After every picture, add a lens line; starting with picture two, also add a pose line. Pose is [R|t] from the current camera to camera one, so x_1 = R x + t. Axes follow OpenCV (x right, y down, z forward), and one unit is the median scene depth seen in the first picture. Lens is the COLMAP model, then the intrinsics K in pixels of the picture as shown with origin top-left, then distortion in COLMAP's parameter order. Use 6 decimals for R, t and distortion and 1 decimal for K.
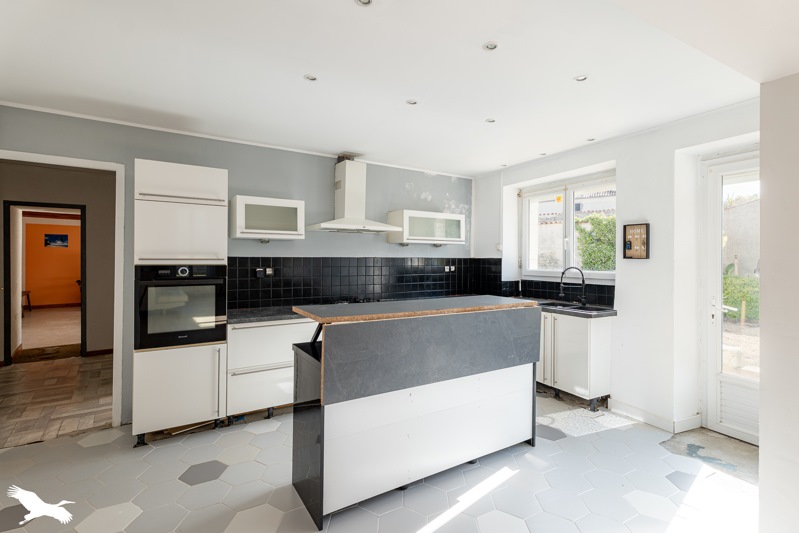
lens RADIAL K [[364.6, 0, 399.6], [0, 364.6, 261.4], [0, 0, 1]] dist [0.001610, 0.000084]
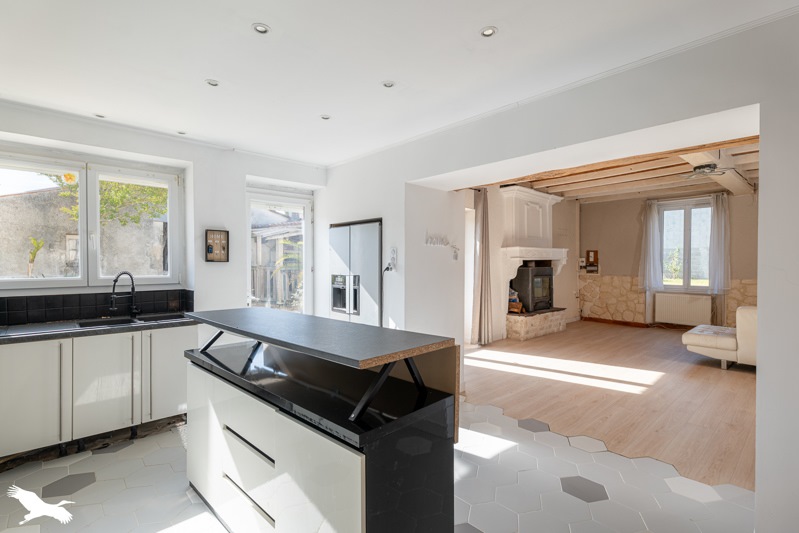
lens RADIAL K [[399.7, 0, 399.2], [0, 399.7, 266.8], [0, 0, 1]] dist [0.001734, 0.000194]
pose [[-0.231268, -0.014019, 0.972789, -0.618597], [0.002233, 0.999886, 0.014940, -0.009656], [-0.972888, 0.005627, -0.231210, 0.733423]]
